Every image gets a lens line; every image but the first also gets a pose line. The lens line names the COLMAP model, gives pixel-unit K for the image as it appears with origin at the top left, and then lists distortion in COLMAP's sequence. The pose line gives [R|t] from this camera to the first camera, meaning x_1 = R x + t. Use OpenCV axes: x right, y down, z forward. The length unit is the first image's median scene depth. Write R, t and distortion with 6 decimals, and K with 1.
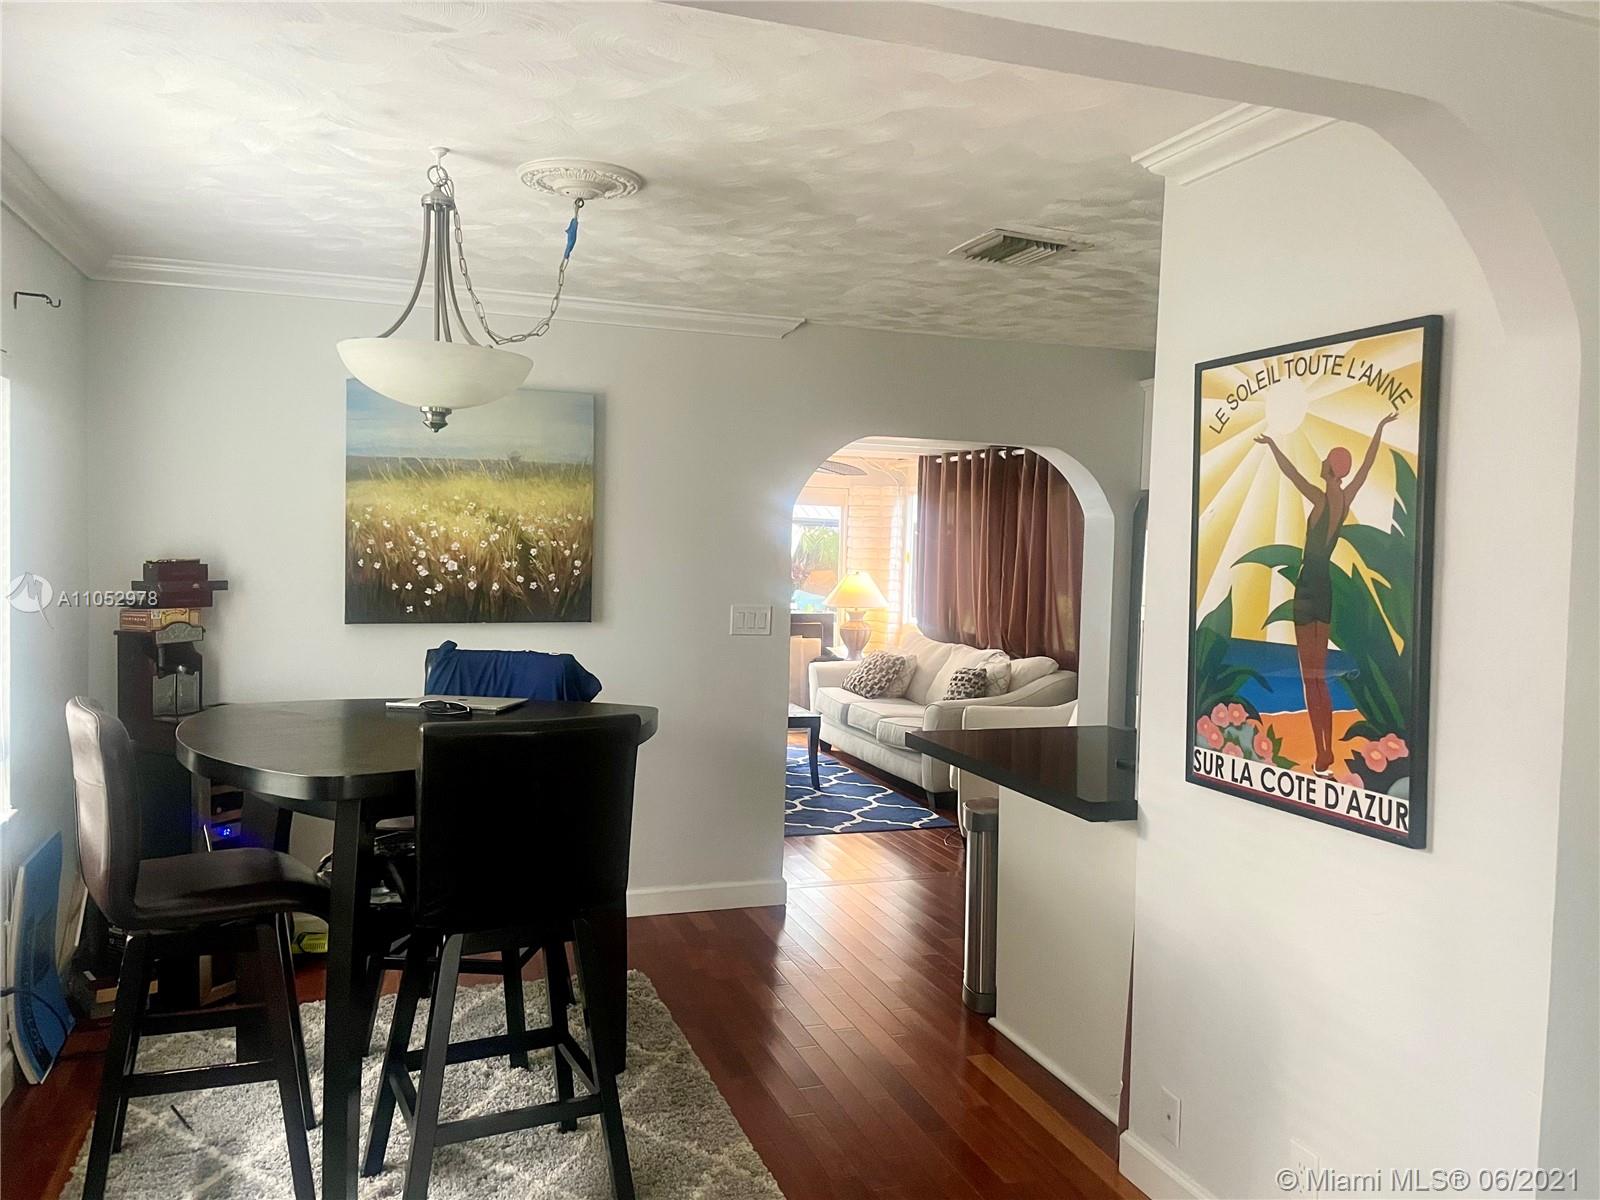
lens RADIAL K [[1215.3, 0, 798.9], [0, 1215.3, 588.2], [0, 0, 1]] dist [0.100597, -0.142442]
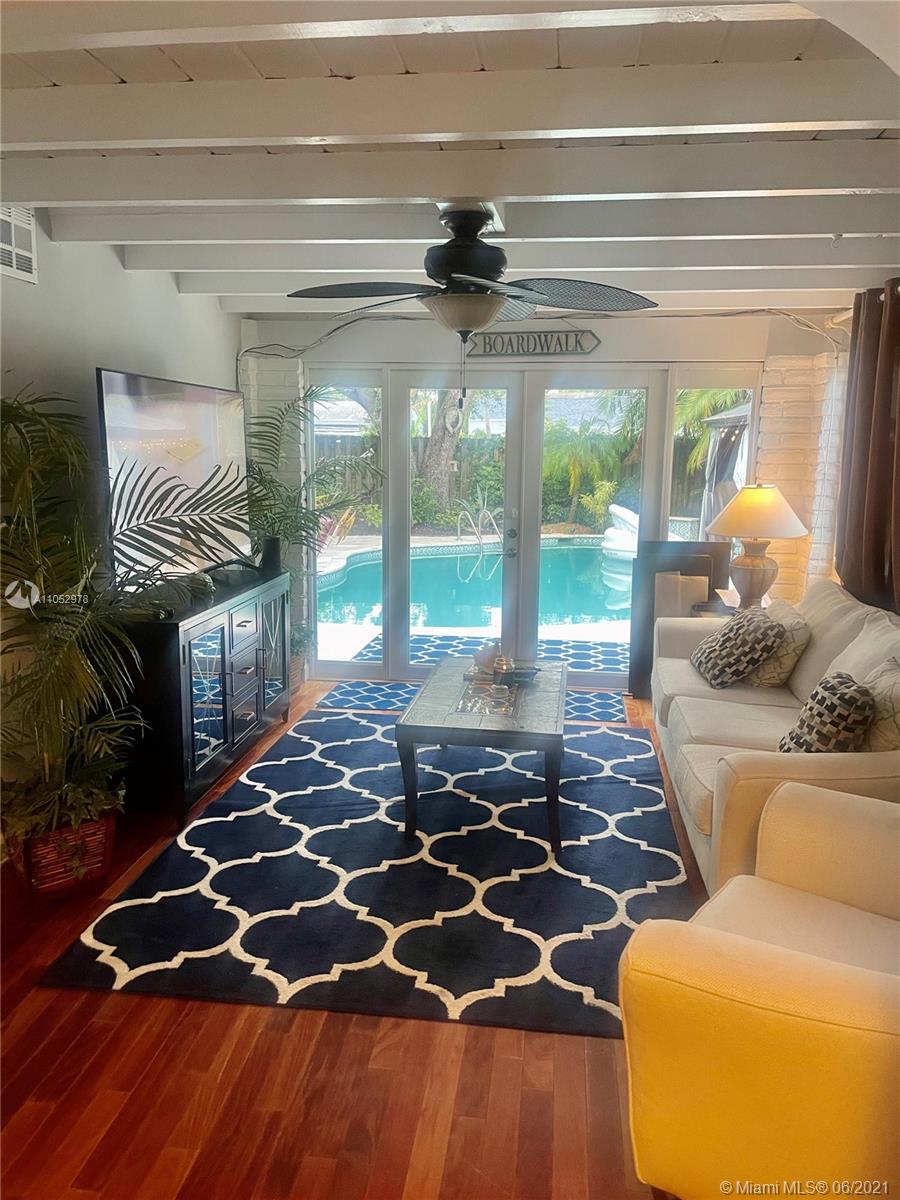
lens RADIAL K [[911.5, 0, 457.5], [0, 911.5, 595.3], [0, 0, 1]] dist [0.100597, -0.142442]
pose [[0.896102, 0.060319, -0.439731, 0.141772], [-0.009027, 0.992994, 0.117815, -0.011801], [0.443757, -0.101605, 0.890369, 0.510371]]
